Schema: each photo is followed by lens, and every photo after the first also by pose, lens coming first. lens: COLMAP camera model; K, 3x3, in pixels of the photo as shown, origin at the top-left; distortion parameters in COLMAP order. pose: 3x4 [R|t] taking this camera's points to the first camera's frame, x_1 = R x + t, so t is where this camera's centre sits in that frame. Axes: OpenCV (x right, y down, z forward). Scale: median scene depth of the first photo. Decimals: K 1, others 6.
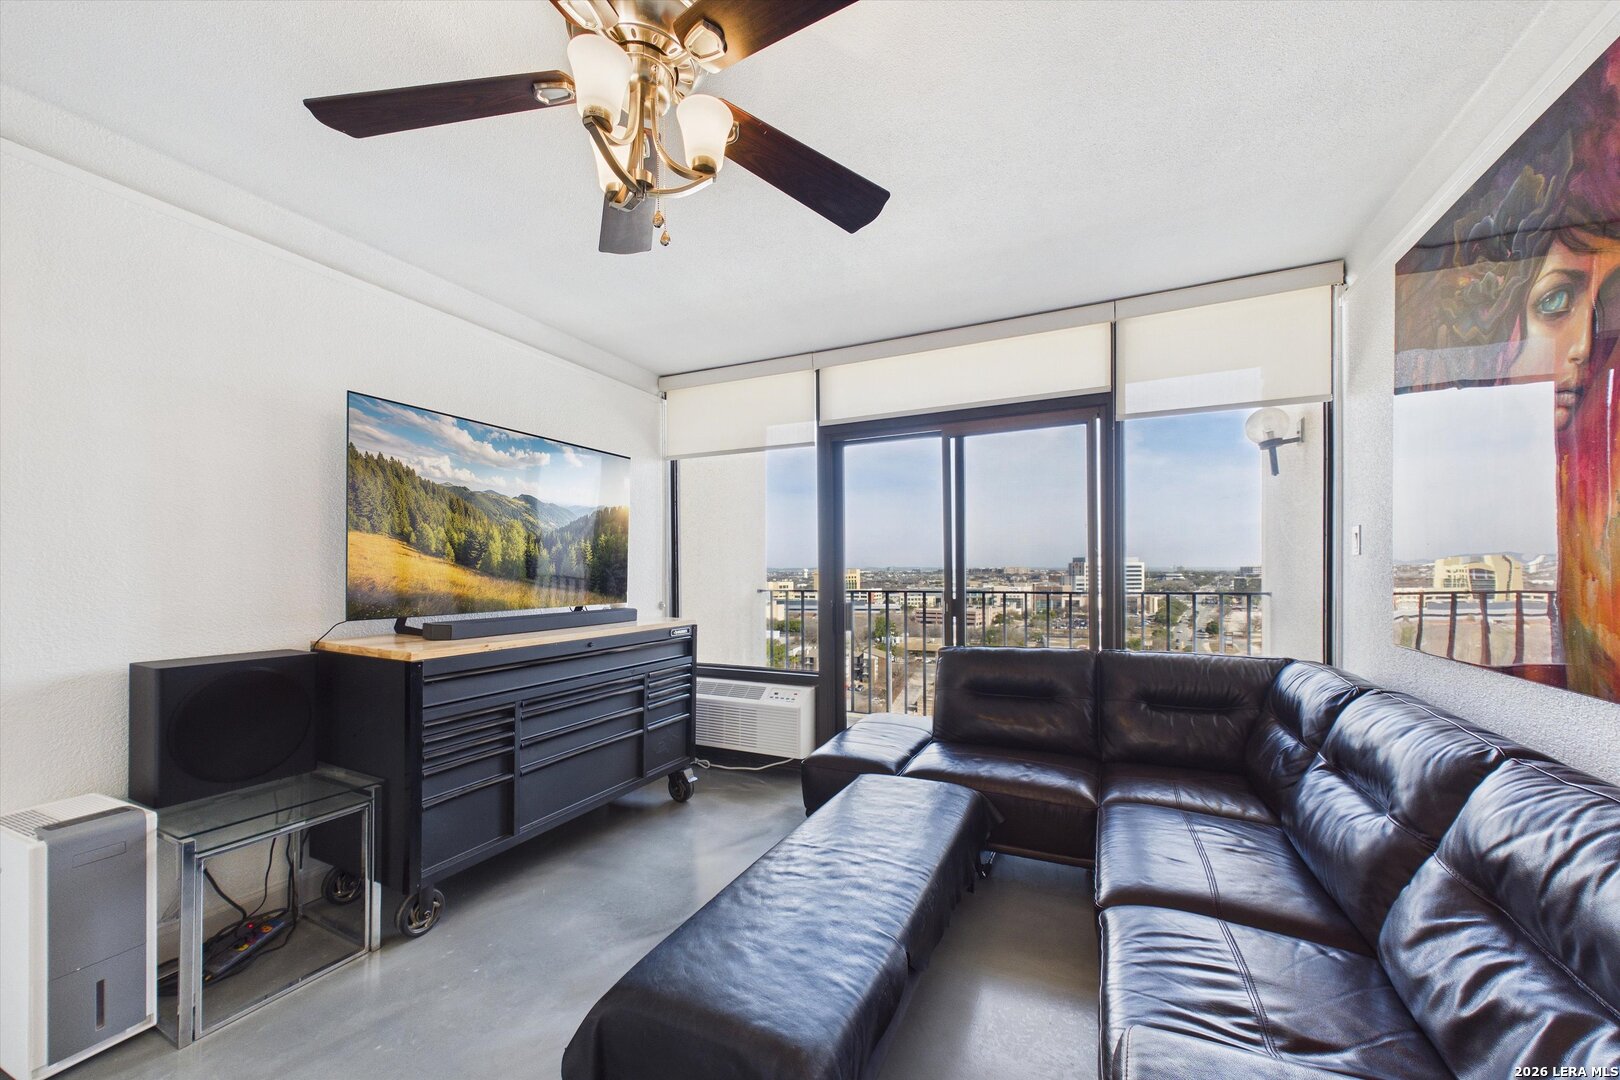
lens RADIAL K [[619.6, 0, 808.3], [0, 619.6, 566.2], [0, 0, 1]] dist [0.000733, 0.000117]
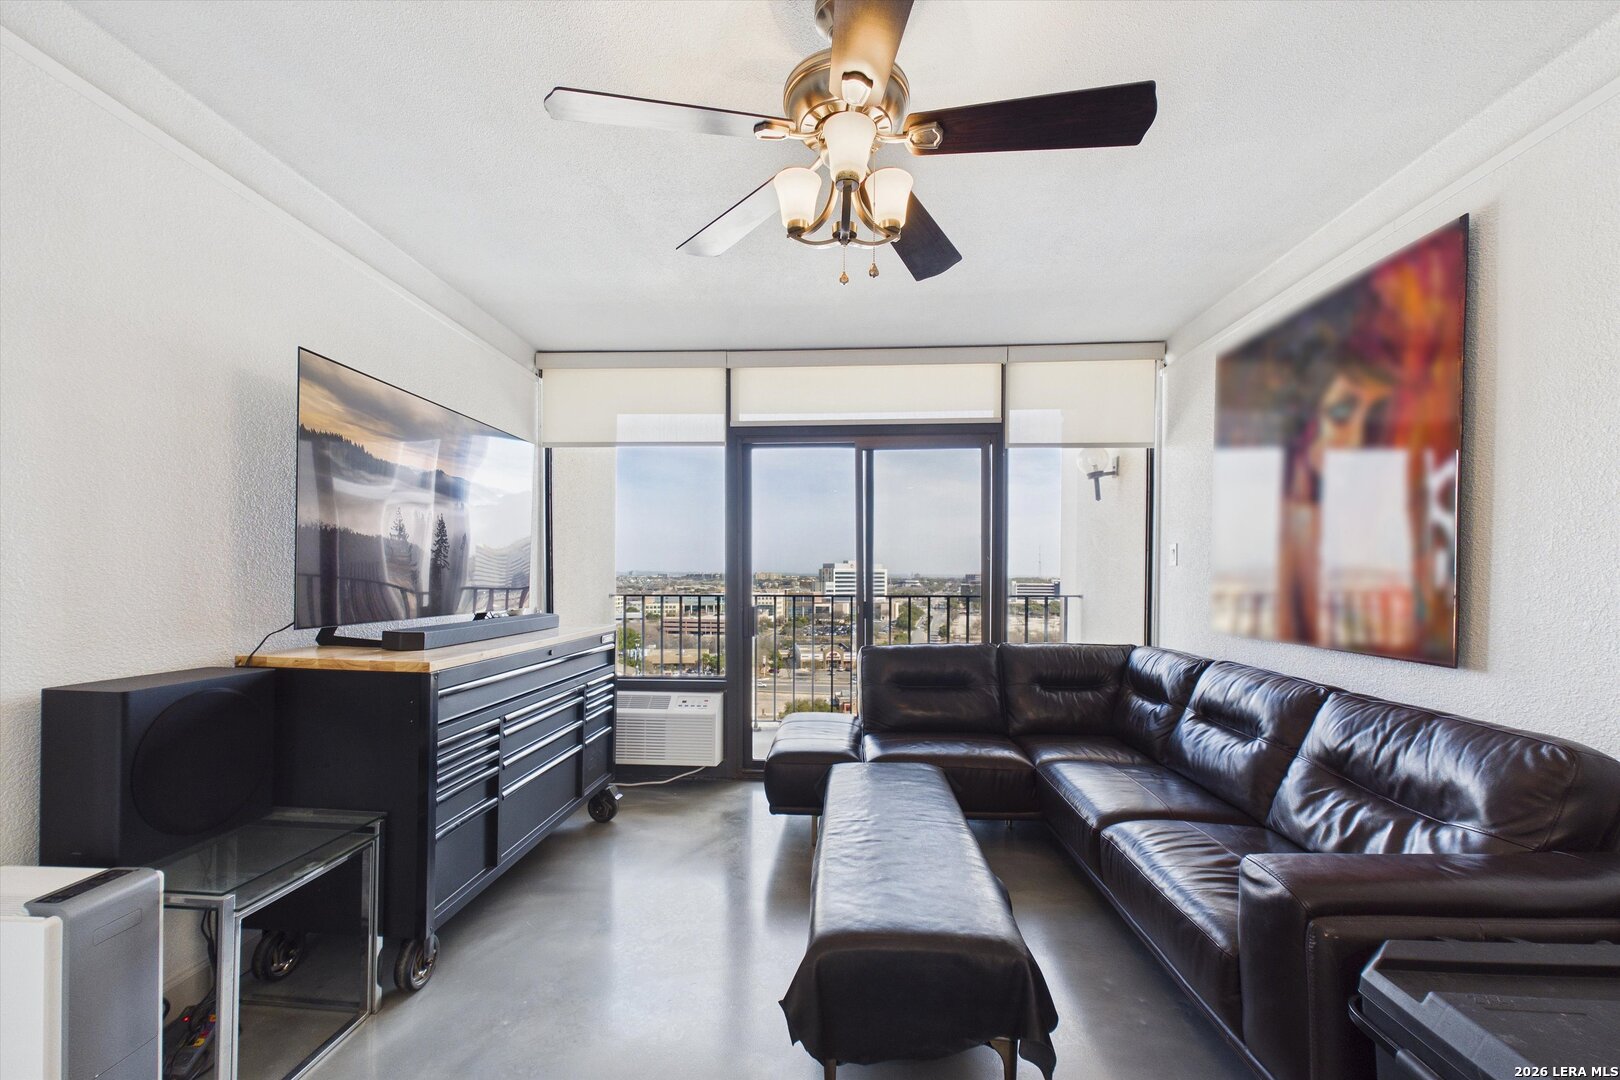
lens RADIAL K [[682.9, 0, 806.9], [0, 682.9, 573.1], [0, 0, 1]] dist [0.000652, -0.000113]
pose [[0.927958, 0.010181, 0.372546, -0.319025], [-0.011588, 0.999932, 0.001538, 0.003463], [-0.372505, -0.005744, 0.928012, -0.058300]]
